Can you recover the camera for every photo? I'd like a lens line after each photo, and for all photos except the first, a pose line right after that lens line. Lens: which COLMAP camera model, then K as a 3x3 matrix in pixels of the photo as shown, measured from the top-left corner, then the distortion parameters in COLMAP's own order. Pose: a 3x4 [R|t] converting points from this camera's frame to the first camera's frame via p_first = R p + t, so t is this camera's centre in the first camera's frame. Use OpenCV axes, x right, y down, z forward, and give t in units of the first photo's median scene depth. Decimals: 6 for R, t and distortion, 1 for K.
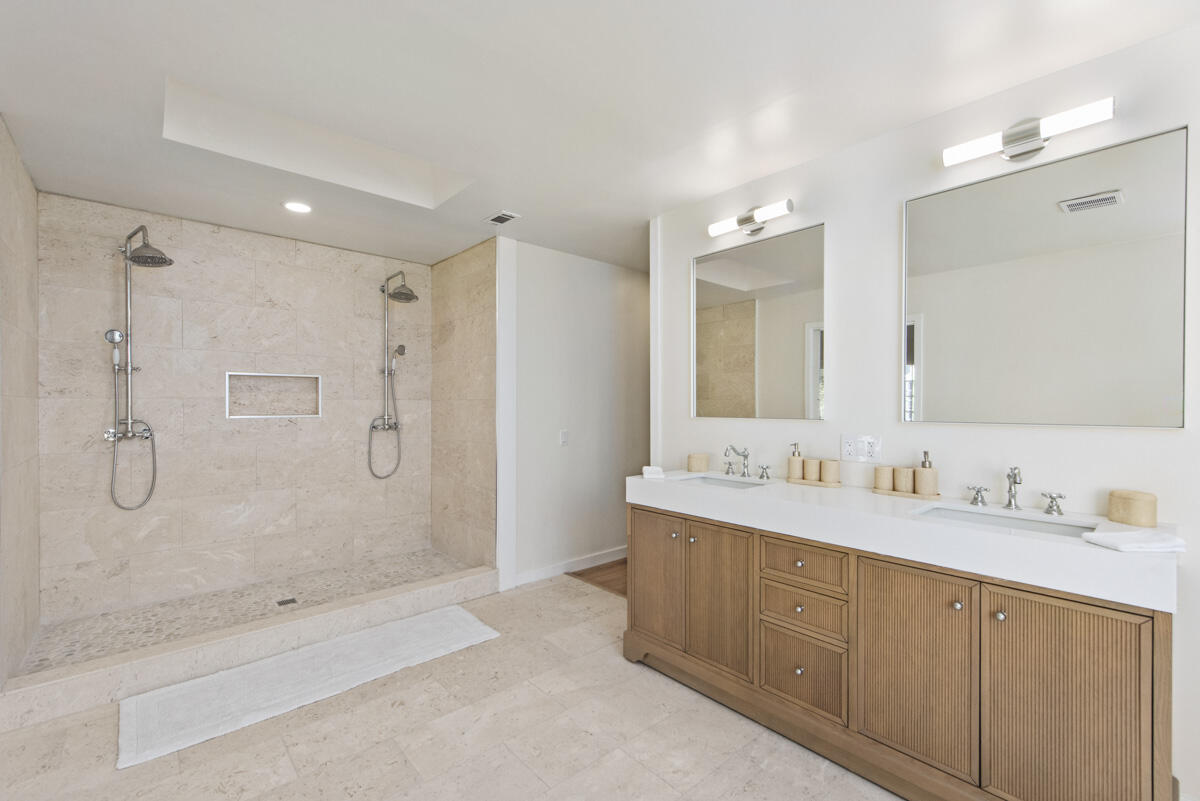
lens RADIAL K [[507.6, 0, 599.4], [0, 507.6, 401.7], [0, 0, 1]] dist [0.000152, -0.000152]
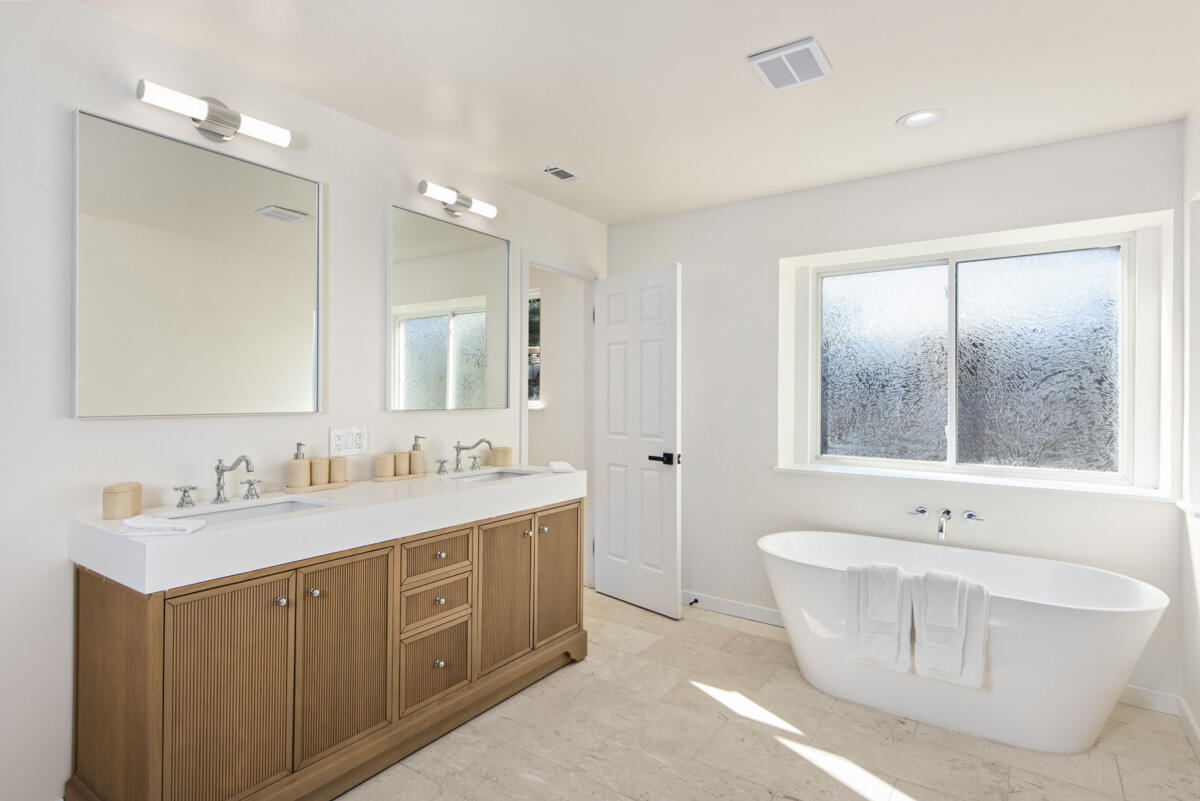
lens RADIAL K [[621.1, 0, 598.7], [0, 621.1, 396.1], [0, 0, 1]] dist [-0.001227, -0.000133]
pose [[-0.228084, -0.004668, 0.973630, -0.786647], [-0.006788, 0.999972, 0.003204, 0.001579], [-0.973618, -0.005878, -0.228110, 0.899064]]
